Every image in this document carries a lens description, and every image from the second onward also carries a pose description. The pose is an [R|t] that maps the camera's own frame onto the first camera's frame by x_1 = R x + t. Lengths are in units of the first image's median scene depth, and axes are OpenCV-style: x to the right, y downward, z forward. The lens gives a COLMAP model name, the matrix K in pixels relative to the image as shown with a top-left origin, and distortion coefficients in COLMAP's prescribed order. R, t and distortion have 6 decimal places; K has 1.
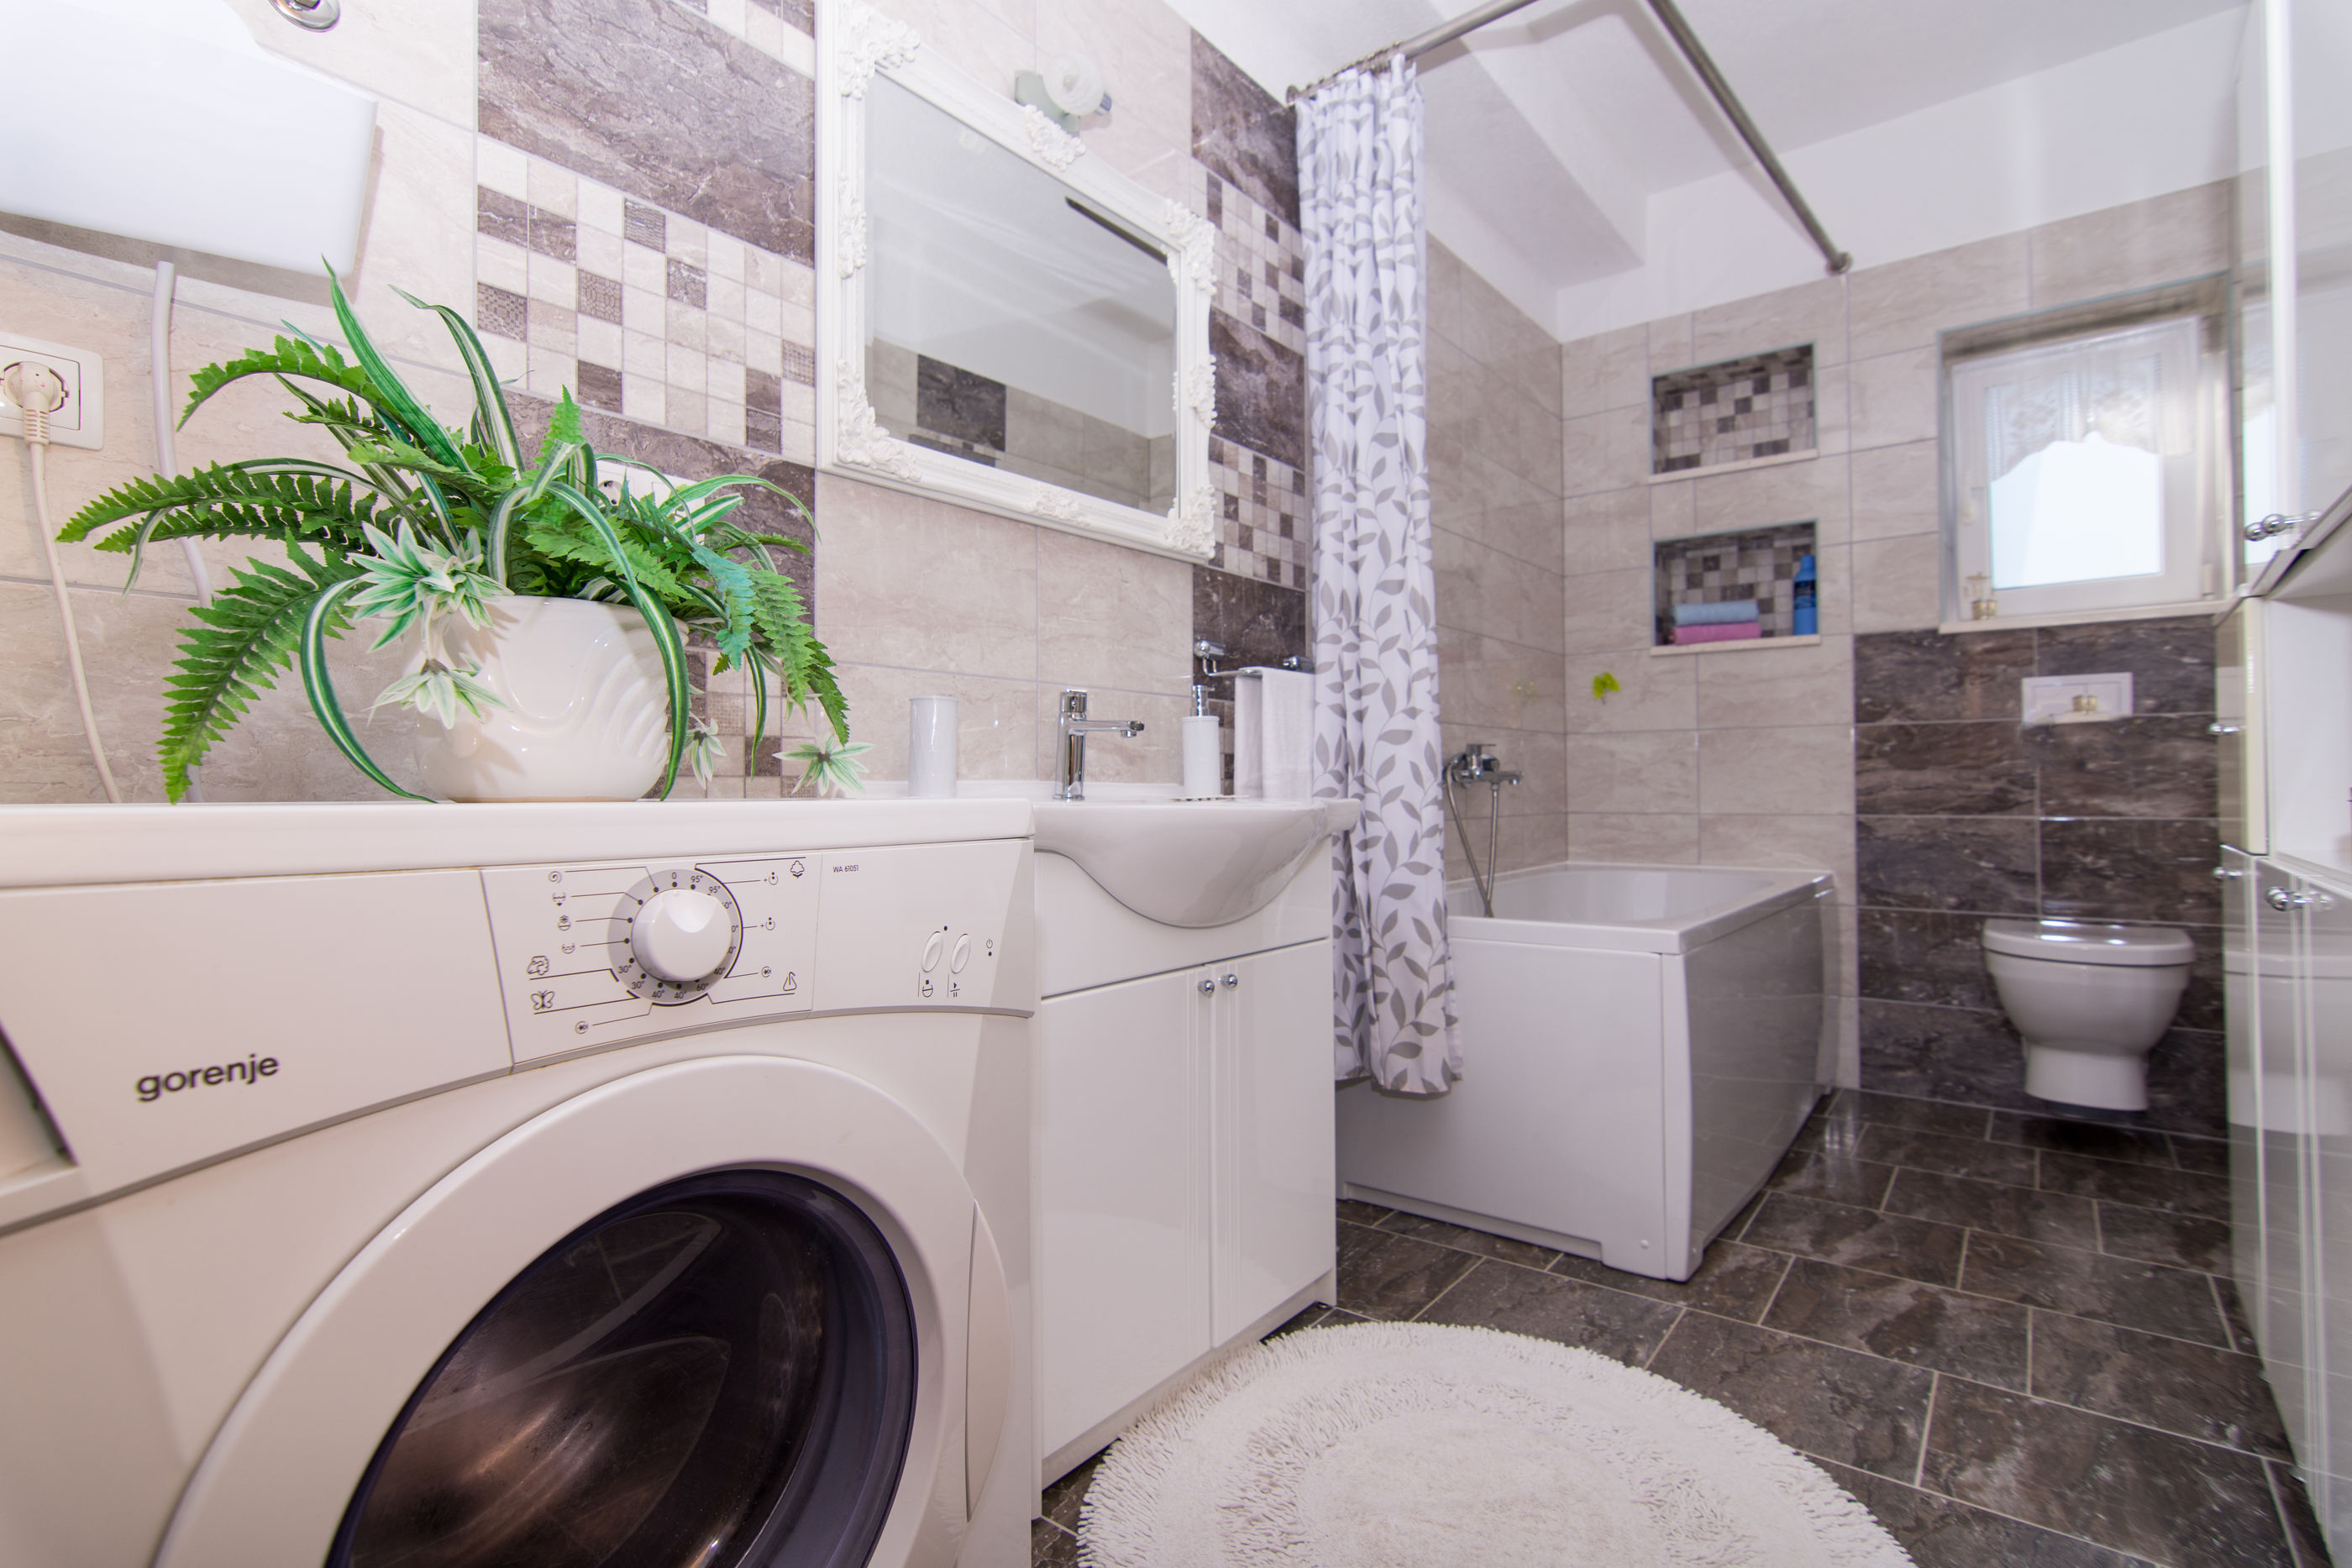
lens RADIAL K [[1138.8, 0, 1167.9], [0, 1138.8, 776.7], [0, 0, 1]] dist [-0.003515, 0.003777]
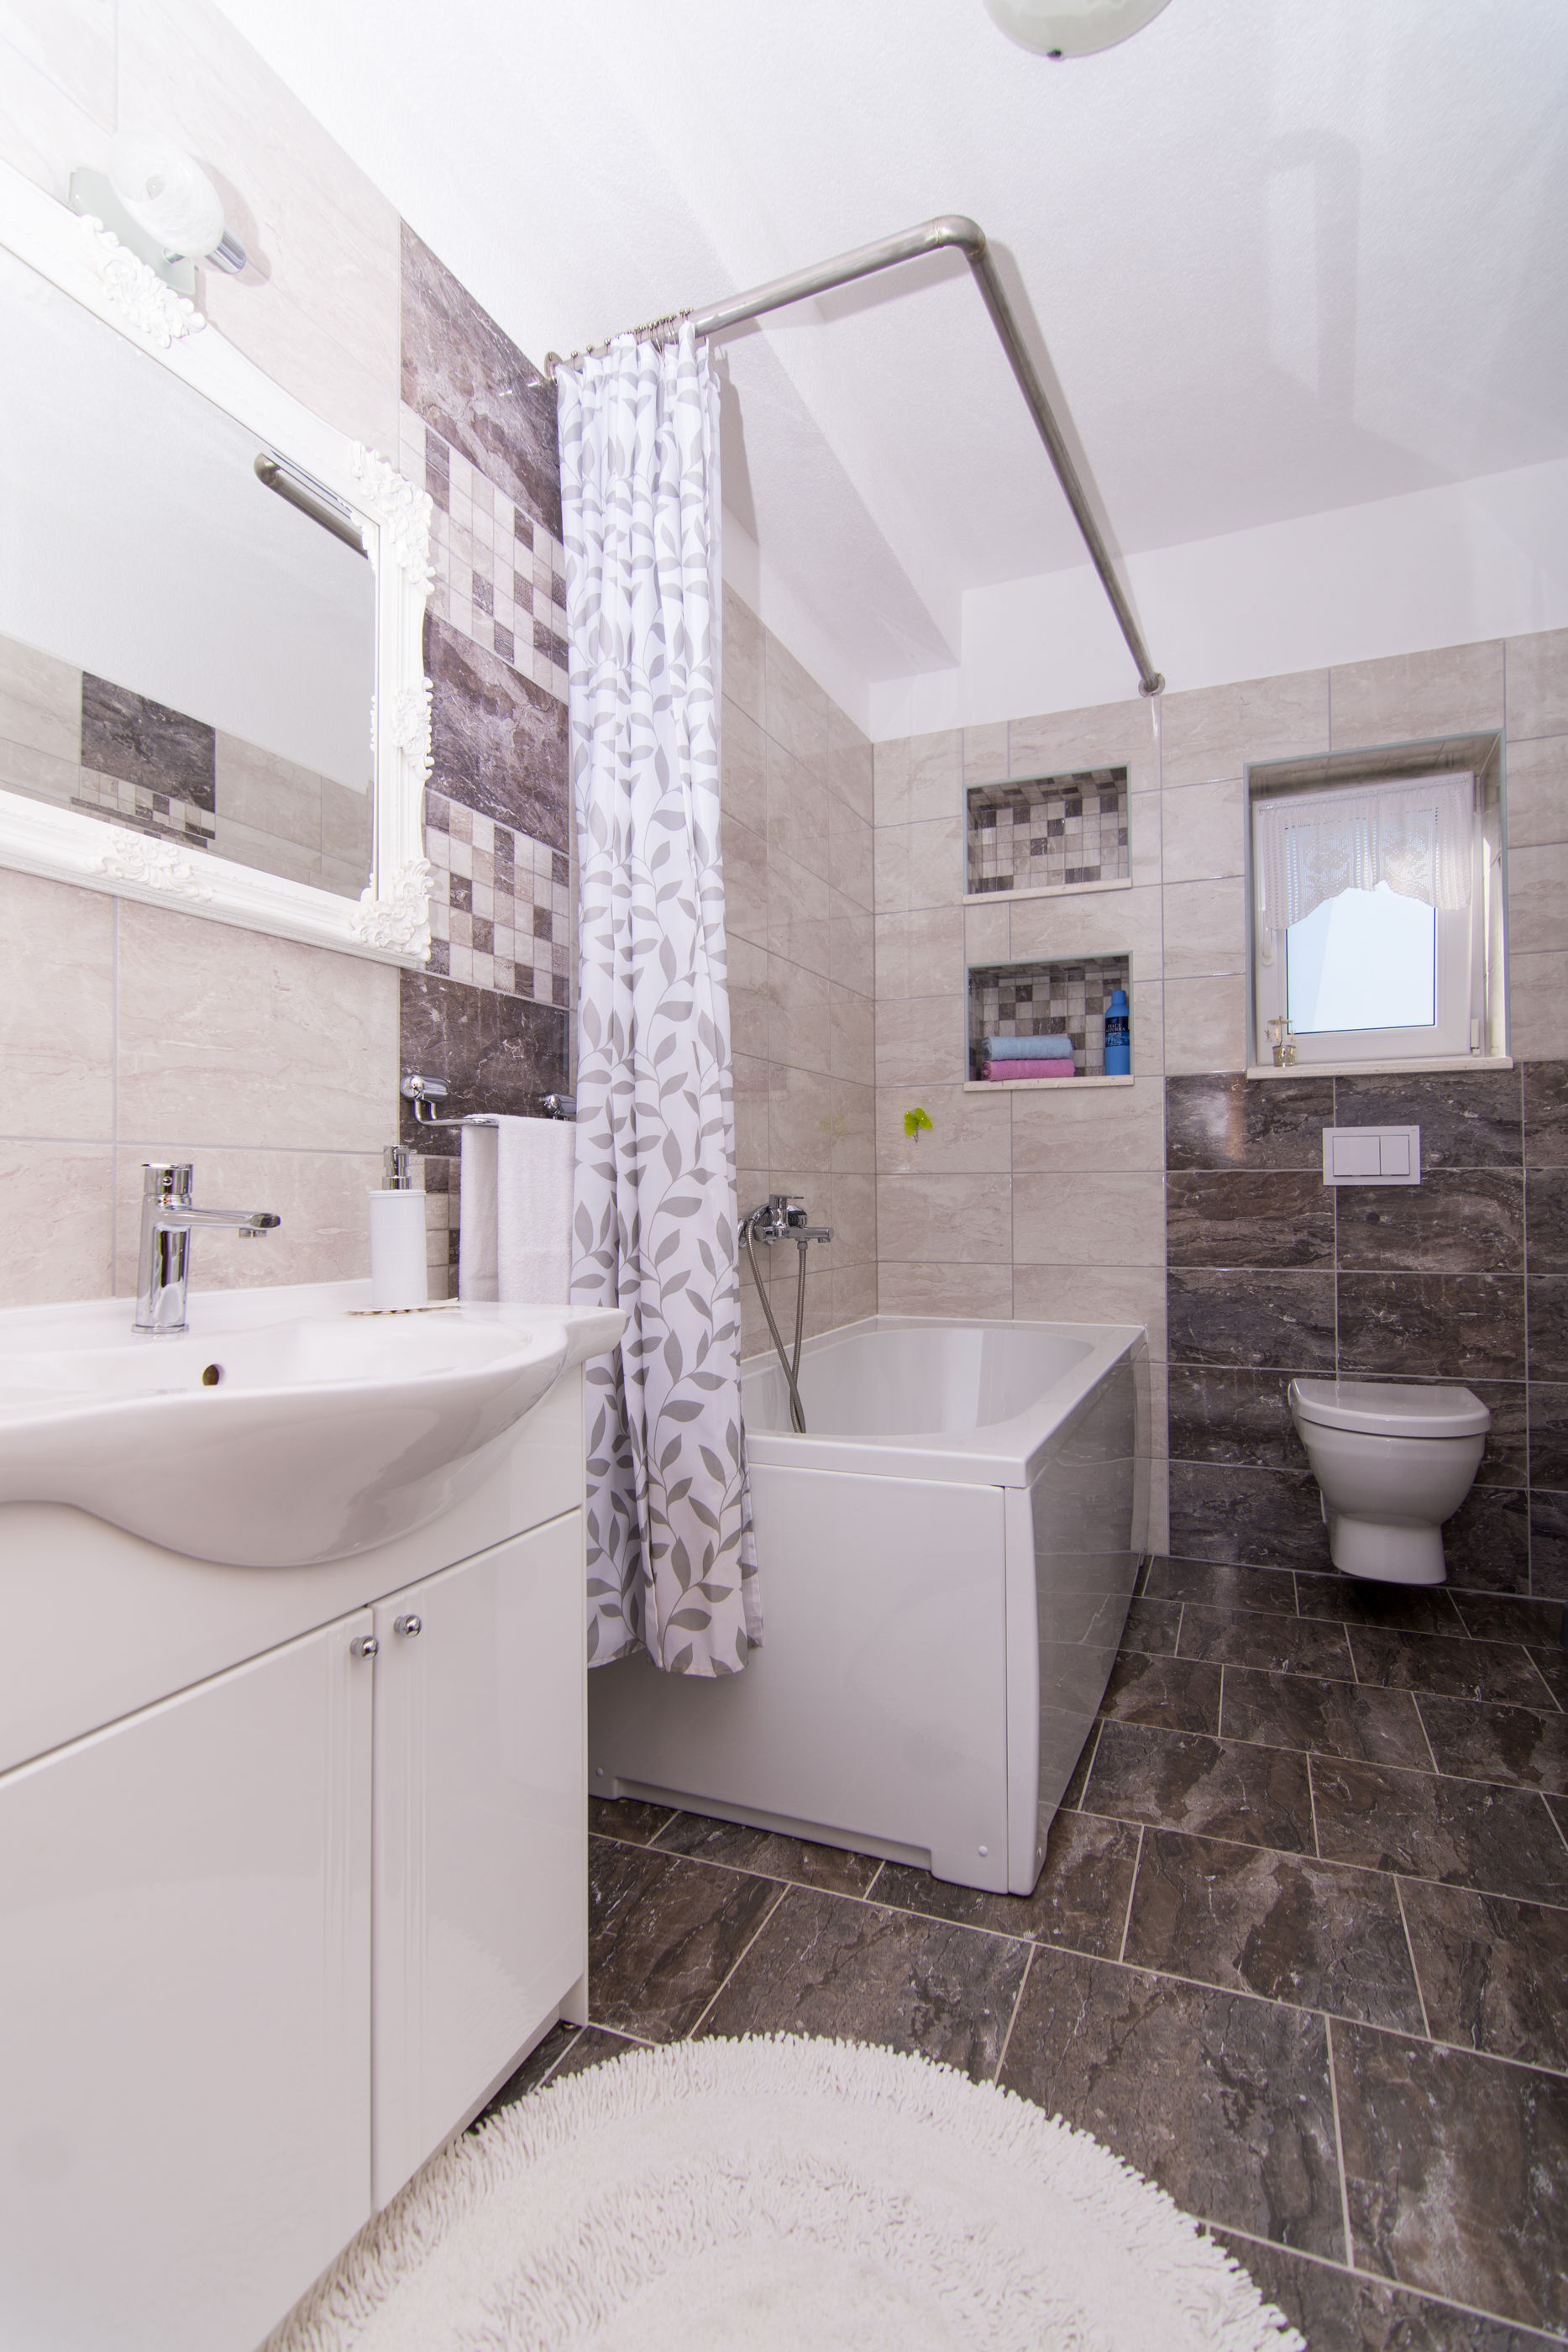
lens RADIAL K [[1138.8, 0, 779.1], [0, 1138.8, 1184.3], [0, 0, 1]] dist [-0.003515, 0.003777]
pose [[0.965590, 0.002833, 0.260054, 0.061781], [-0.003436, 0.999992, 0.001865, -0.049231], [-0.260047, -0.002695, 0.965592, 0.229286]]
